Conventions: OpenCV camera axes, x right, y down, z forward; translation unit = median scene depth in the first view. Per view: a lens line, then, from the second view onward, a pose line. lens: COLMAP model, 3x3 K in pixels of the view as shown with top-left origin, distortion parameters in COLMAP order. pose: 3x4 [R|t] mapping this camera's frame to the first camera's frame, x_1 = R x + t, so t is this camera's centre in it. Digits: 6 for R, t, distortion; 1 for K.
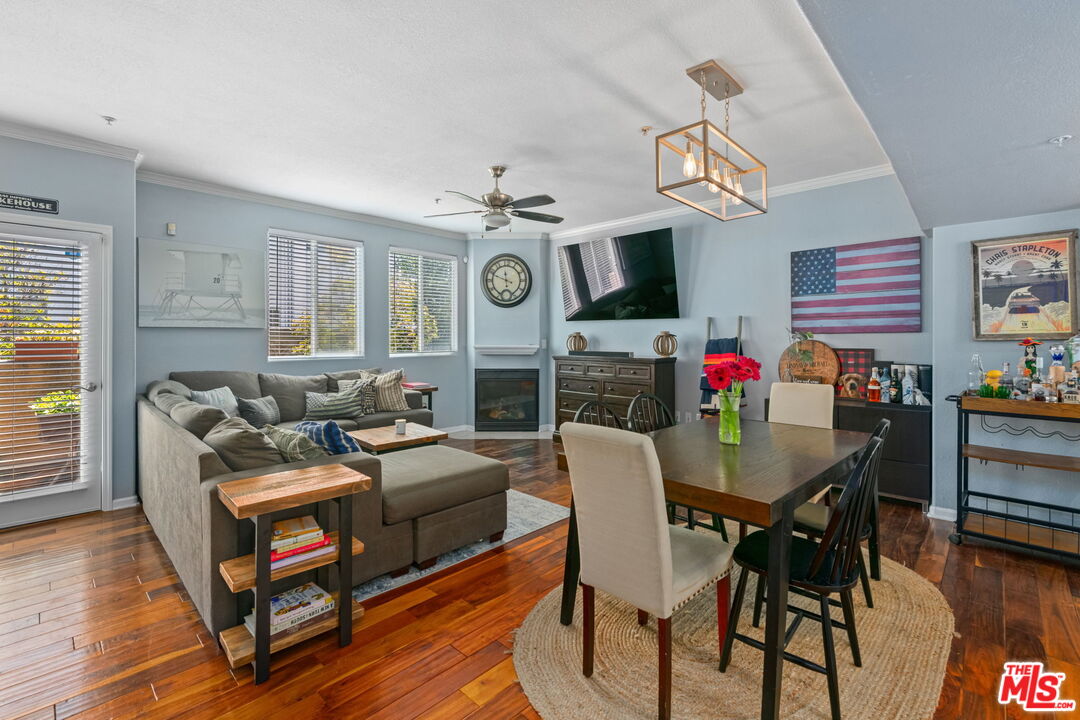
lens RADIAL K [[467.9, 0, 540.2], [0, 467.9, 342.7], [0, 0, 1]] dist [0.000350, 0.000045]
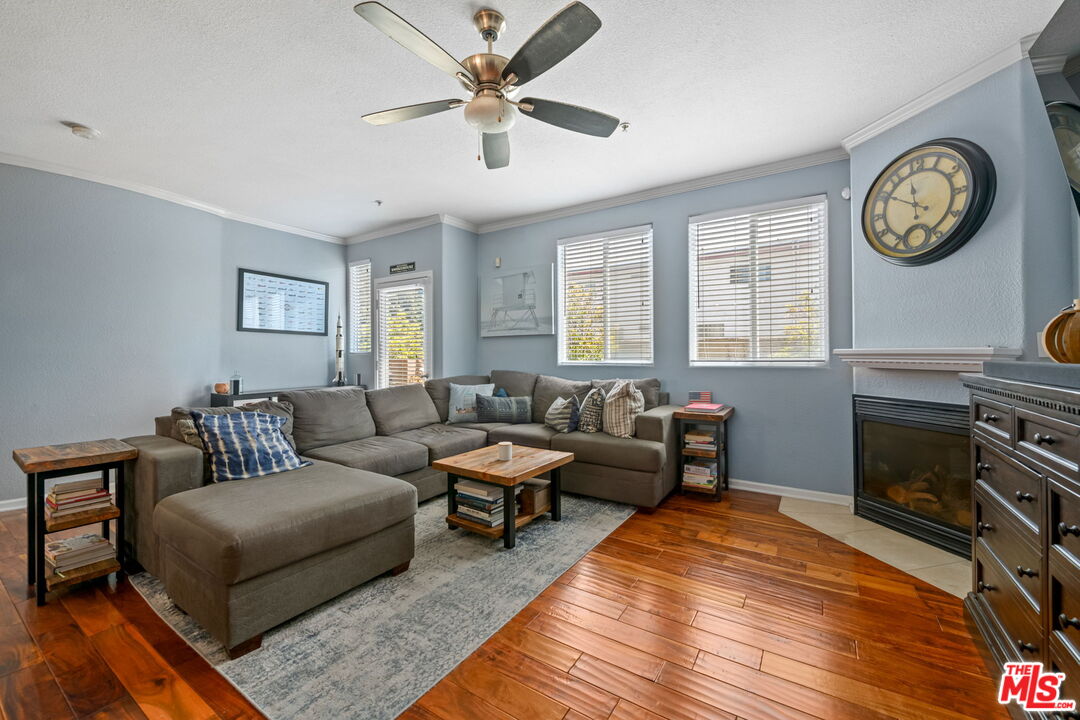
lens RADIAL K [[401.7, 0, 542.9], [0, 401.7, 354.8], [0, 0, 1]] dist [-0.000227, 0.000004]
pose [[0.218618, 0.000794, -0.975810, 0.238548], [-0.001358, 0.999999, 0.000509, 0.012287], [0.975810, 0.001214, 0.218619, 0.597654]]
